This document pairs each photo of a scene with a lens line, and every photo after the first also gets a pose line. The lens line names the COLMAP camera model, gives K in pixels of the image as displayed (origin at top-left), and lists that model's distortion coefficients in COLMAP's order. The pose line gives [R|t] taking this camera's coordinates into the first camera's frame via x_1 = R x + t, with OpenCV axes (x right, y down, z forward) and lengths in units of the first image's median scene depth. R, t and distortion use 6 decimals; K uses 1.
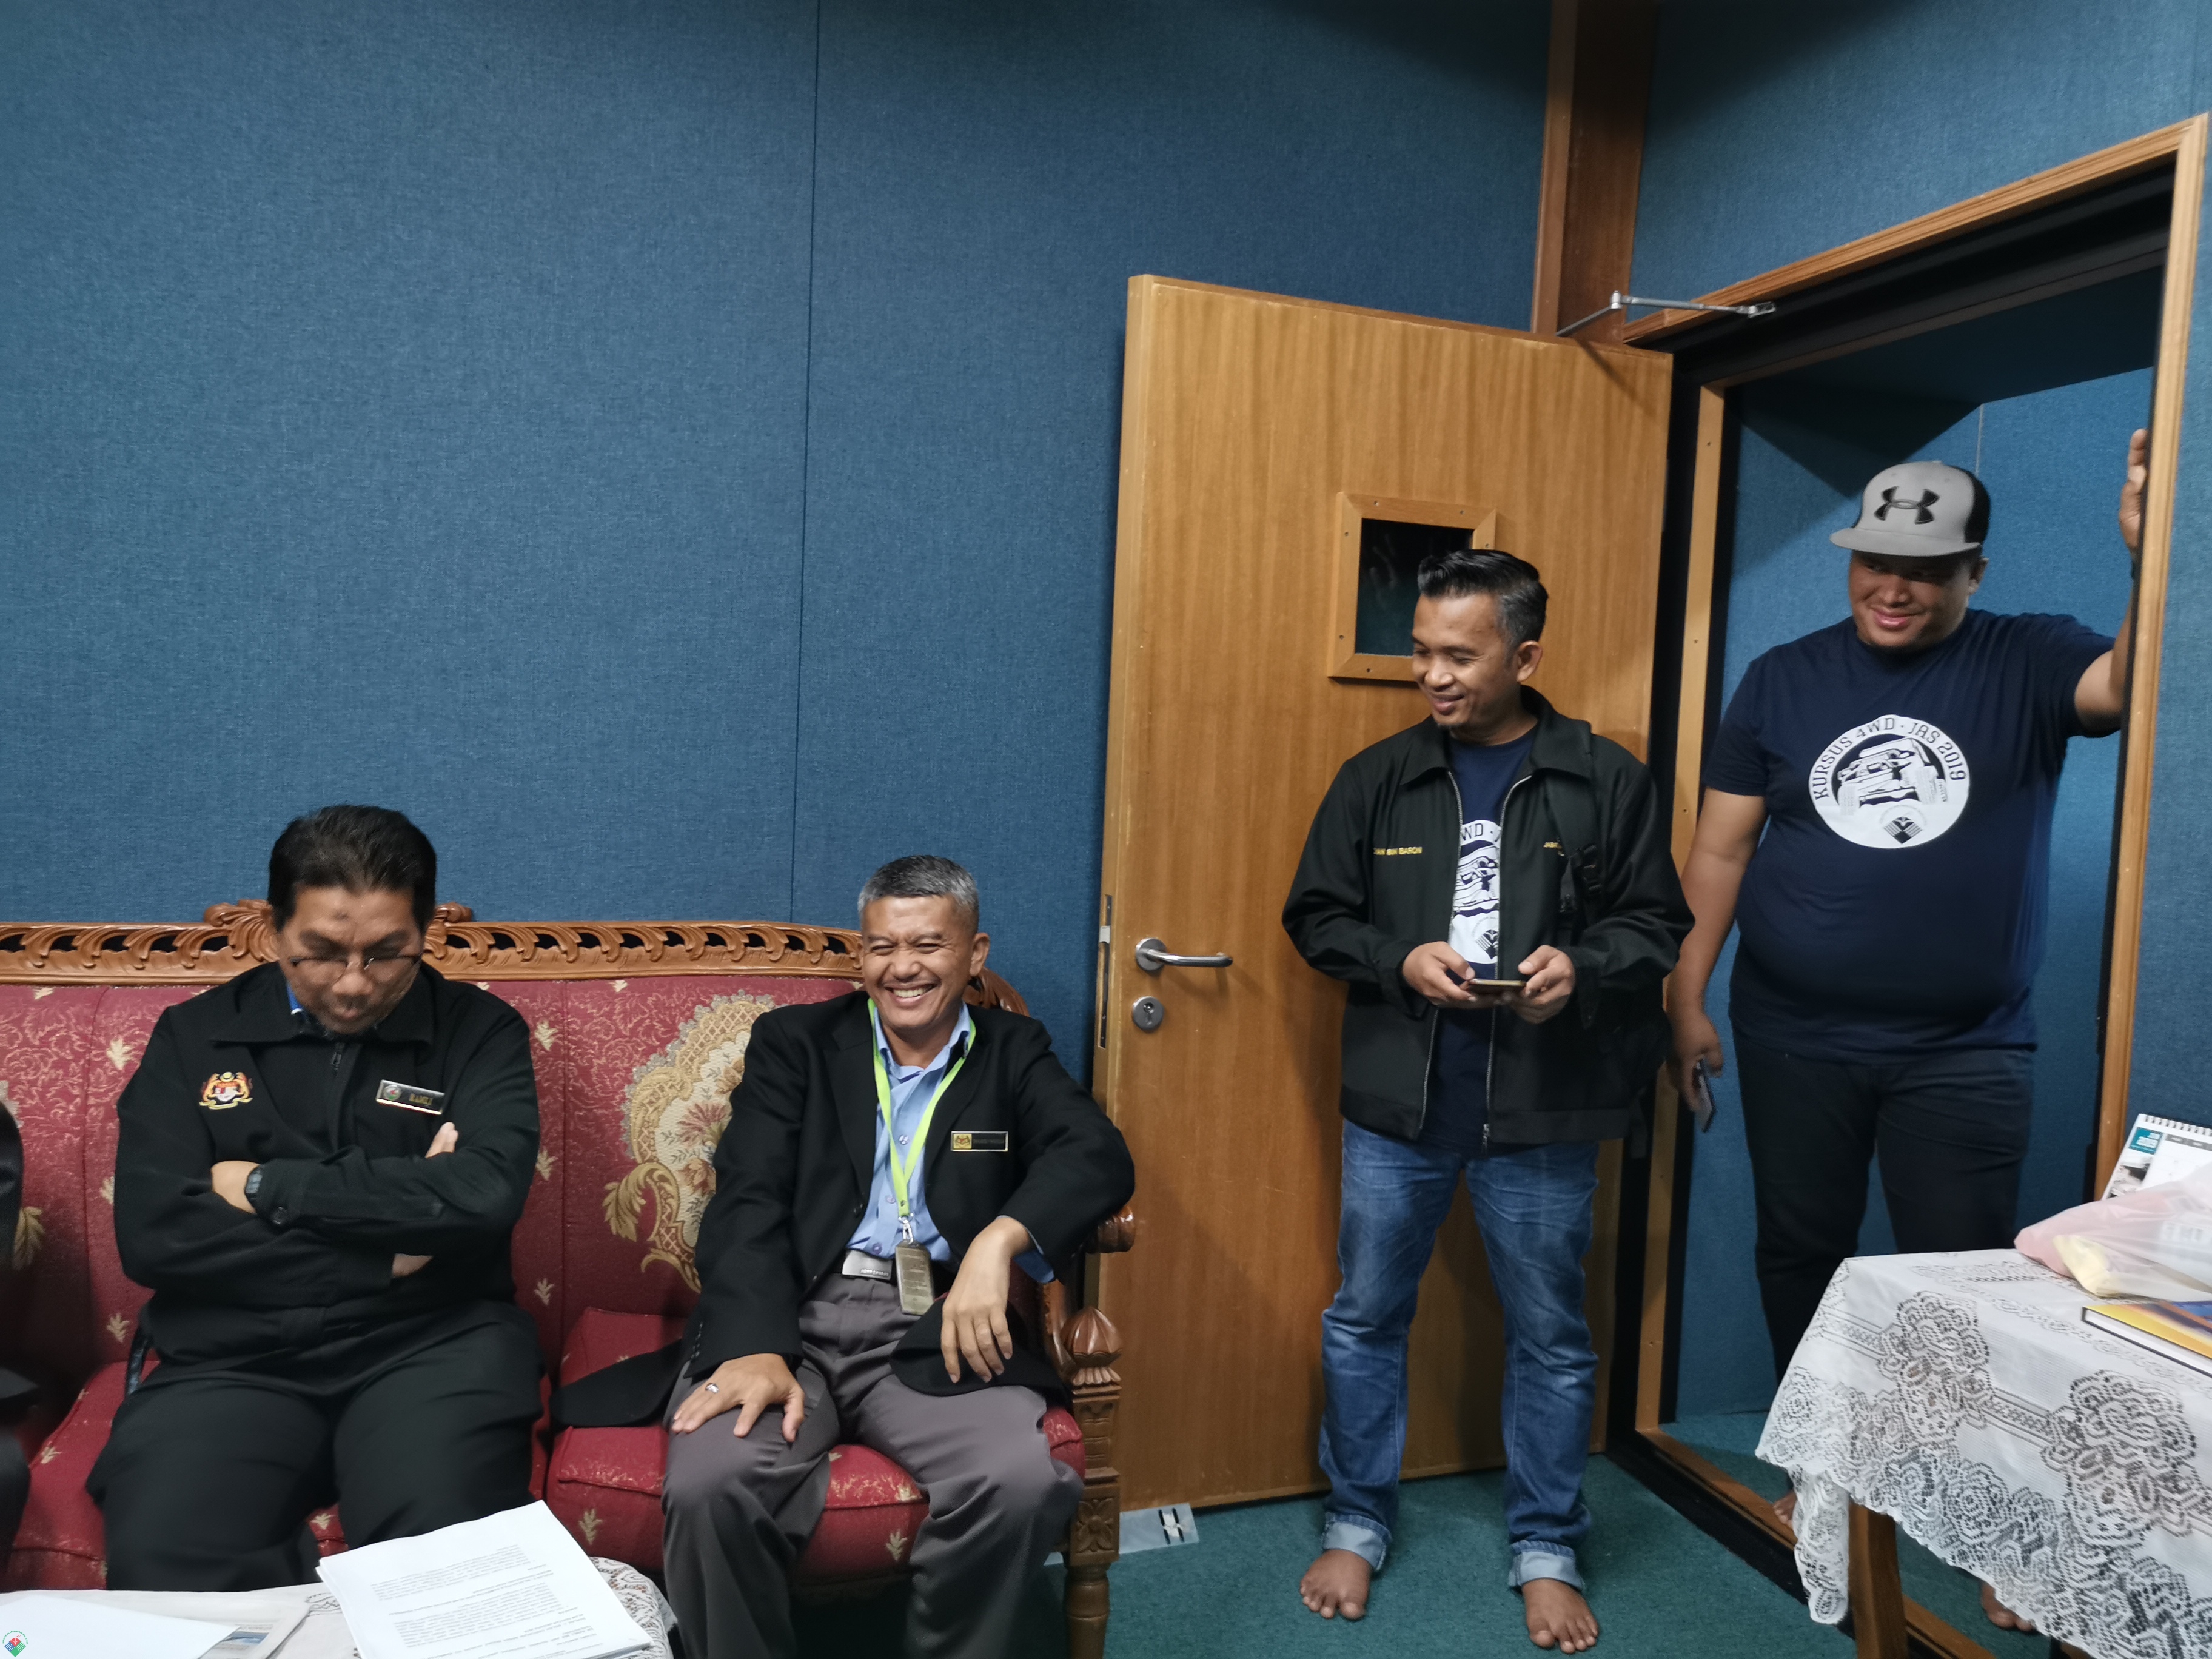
lens RADIAL K [[1709.3, 0, 1092.8], [0, 1709.3, 831.6], [0, 0, 1]] dist [0.044942, -0.028341]
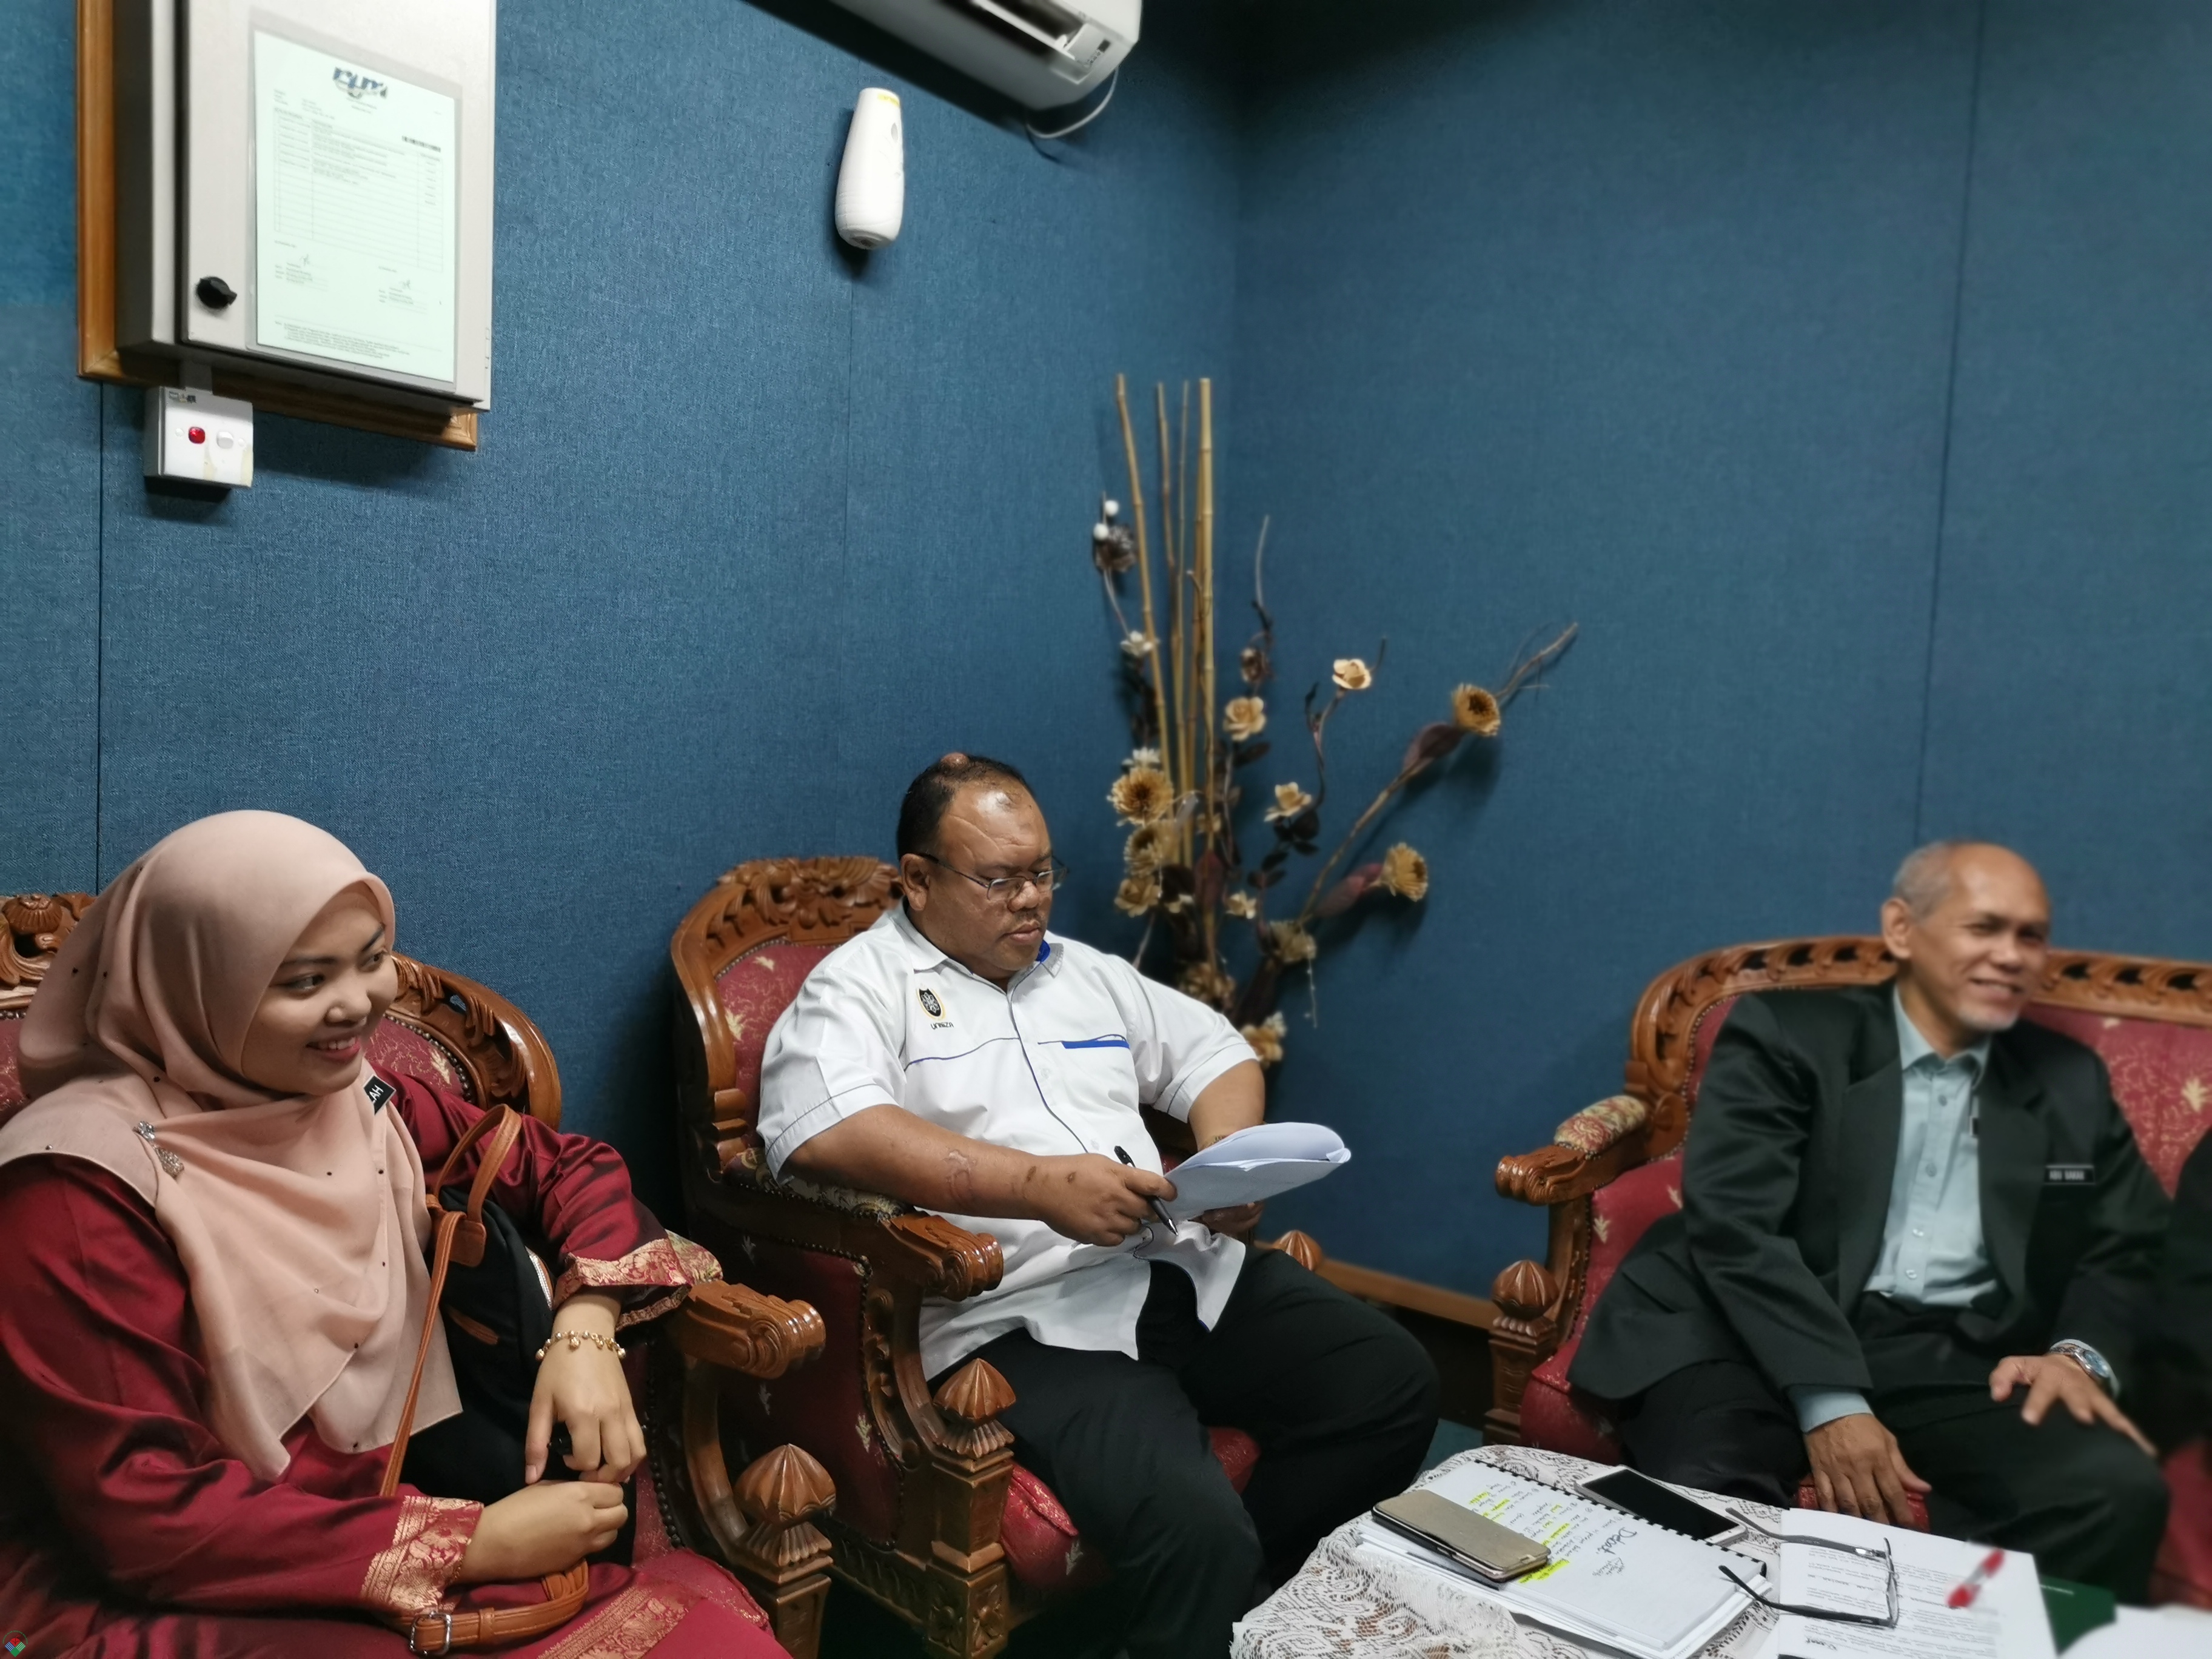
lens RADIAL K [[1709.3, 0, 1098.7], [0, 1709.3, 834.9], [0, 0, 1]] dist [0.044942, -0.028341]
pose [[0.588319, 0.030475, -0.808055, -0.132085], [-0.070260, 0.997437, -0.013538, 0.036438], [0.805571, 0.064739, 0.588952, -0.070195]]
